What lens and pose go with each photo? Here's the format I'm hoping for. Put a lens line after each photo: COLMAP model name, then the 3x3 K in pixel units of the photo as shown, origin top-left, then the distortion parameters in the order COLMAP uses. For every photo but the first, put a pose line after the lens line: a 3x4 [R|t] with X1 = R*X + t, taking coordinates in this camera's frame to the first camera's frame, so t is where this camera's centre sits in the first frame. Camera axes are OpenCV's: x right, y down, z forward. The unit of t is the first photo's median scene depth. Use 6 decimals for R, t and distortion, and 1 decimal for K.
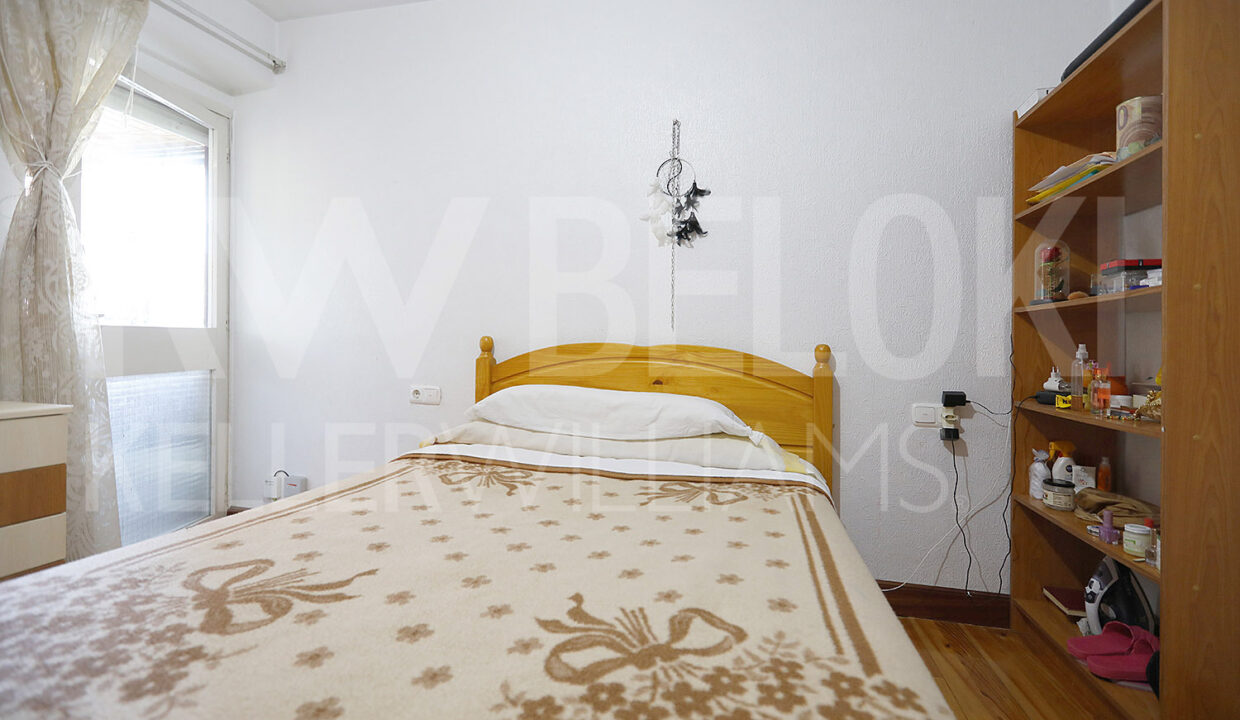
lens RADIAL K [[553.7, 0, 620.4], [0, 553.7, 355.9], [0, 0, 1]] dist [0.000373, 0.000159]
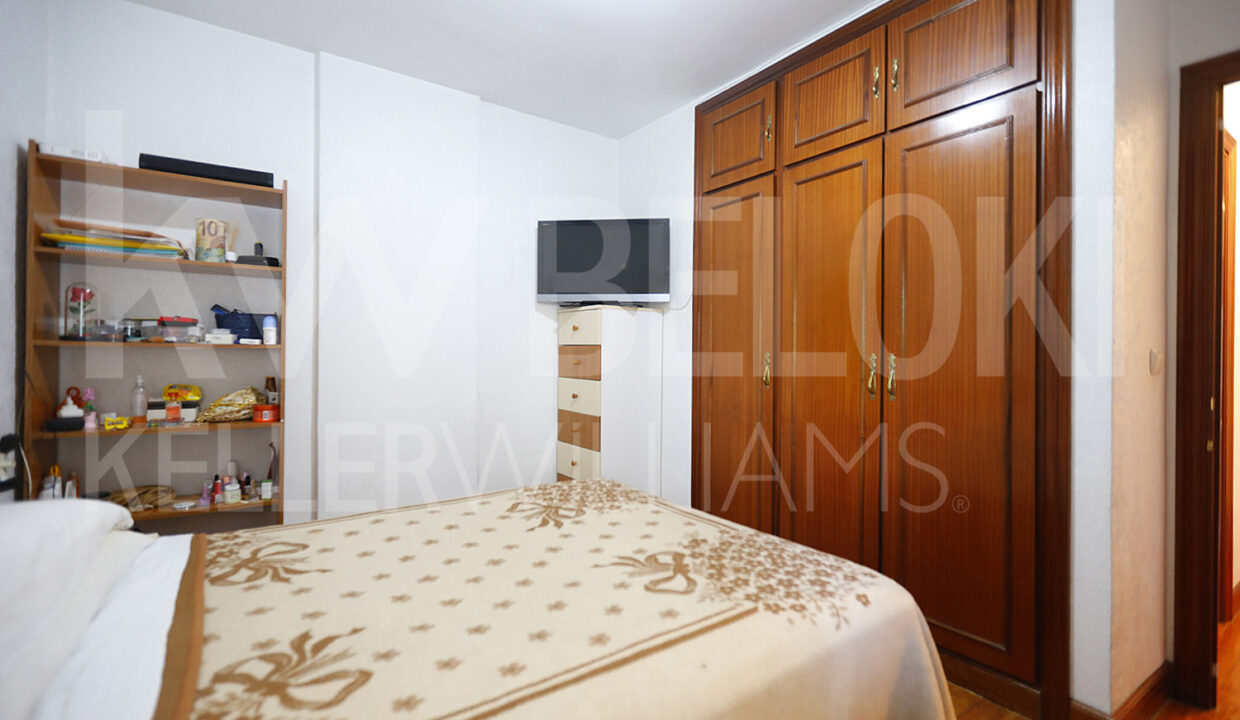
lens RADIAL K [[553.7, 0, 626.5], [0, 553.7, 355.5], [0, 0, 1]] dist [0.000373, 0.000159]
pose [[-0.747047, -0.043015, 0.663378, -1.802624], [-0.025174, 0.999019, 0.036429, -0.293999], [-0.664294, 0.010514, -0.747397, 2.500589]]
